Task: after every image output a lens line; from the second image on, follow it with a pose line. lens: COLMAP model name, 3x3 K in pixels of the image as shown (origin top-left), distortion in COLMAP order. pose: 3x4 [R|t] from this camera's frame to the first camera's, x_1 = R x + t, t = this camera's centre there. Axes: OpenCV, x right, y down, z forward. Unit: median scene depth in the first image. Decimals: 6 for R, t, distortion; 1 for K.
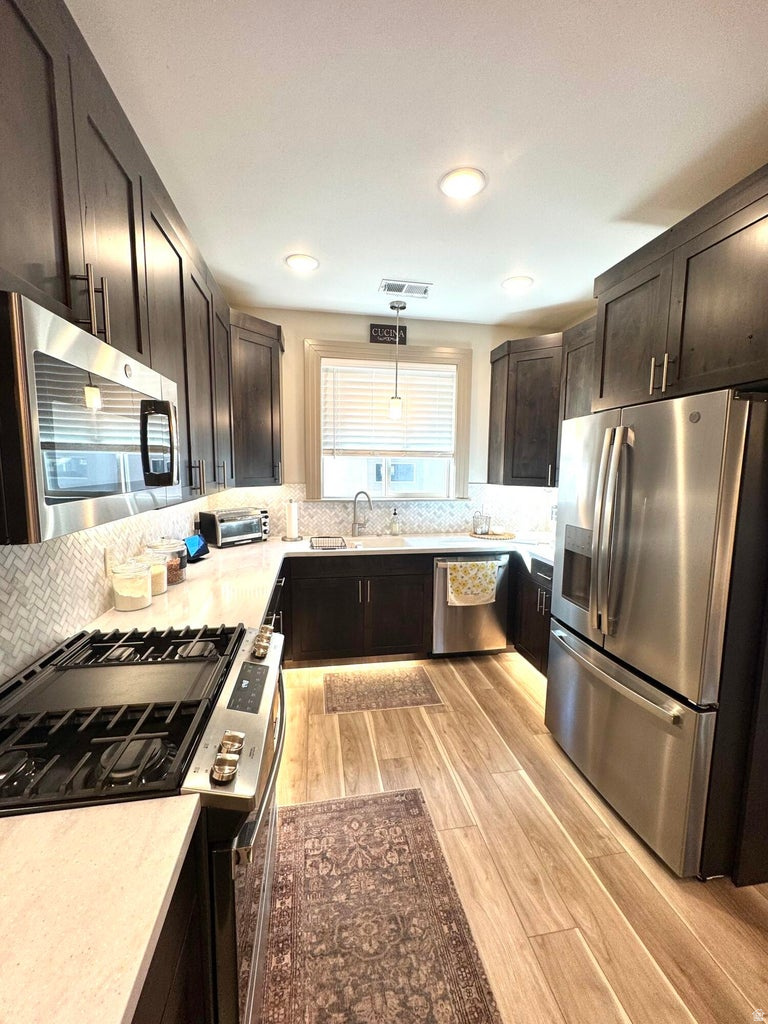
lens RADIAL K [[408.1, 0, 383.3], [0, 408.1, 507.4], [0, 0, 1]] dist [-0.004240, 0.001412]
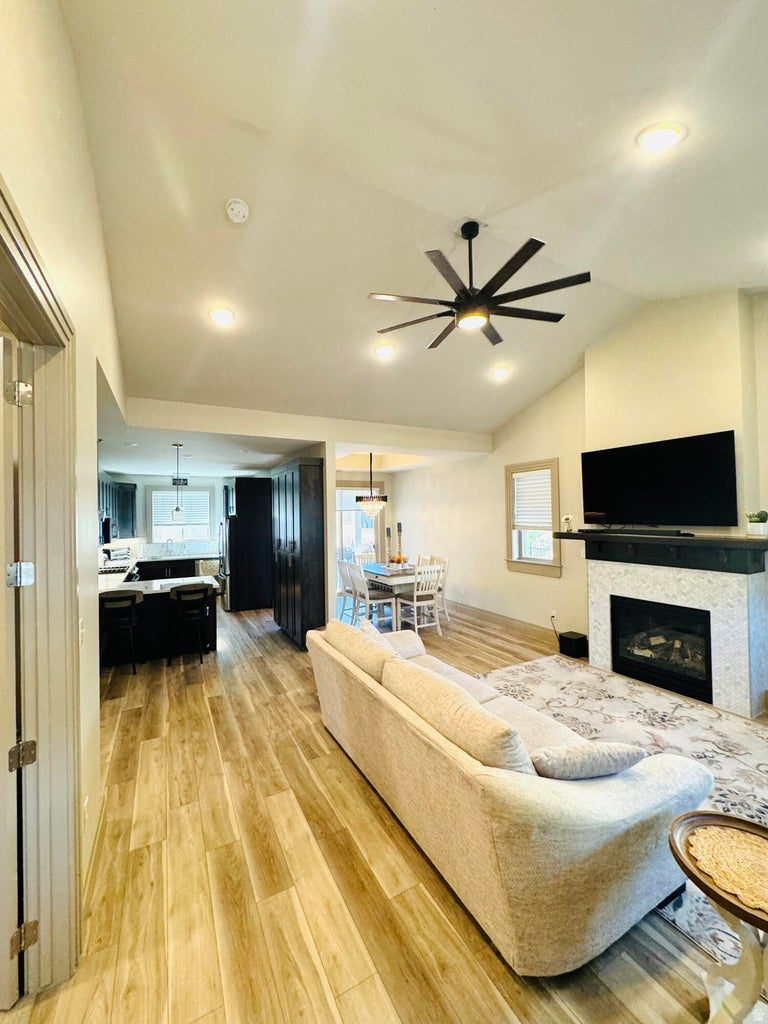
lens RADIAL K [[408.1, 0, 383.7], [0, 408.1, 510.6], [0, 0, 1]] dist [-0.004240, 0.001412]
pose [[0.948112, -0.020345, 0.317284, 0.481993], [0.055672, 0.993156, -0.102675, 0.143703], [-0.313023, 0.115011, 0.942756, -2.208143]]
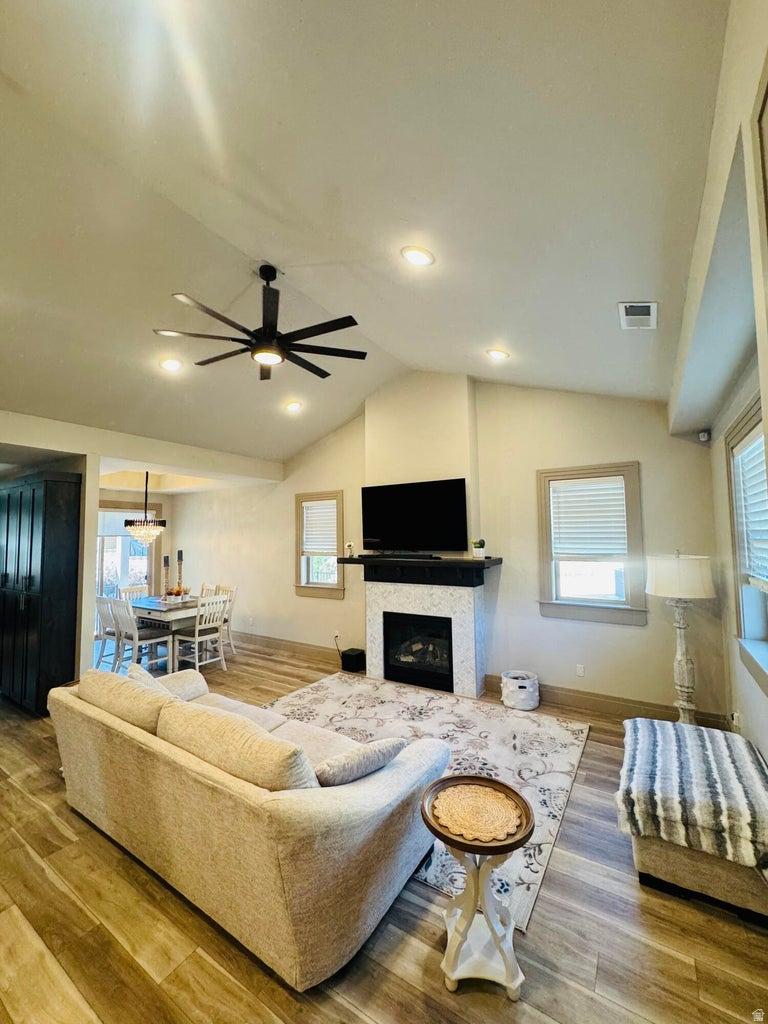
lens RADIAL K [[408.1, 0, 384.4], [0, 408.1, 509.7], [0, 0, 1]] dist [-0.004240, 0.001412]
pose [[0.675641, 0.030898, 0.736583, 0.457974], [0.093555, 0.987450, -0.127236, 0.137968], [-0.731270, 0.154877, 0.664271, -2.240047]]
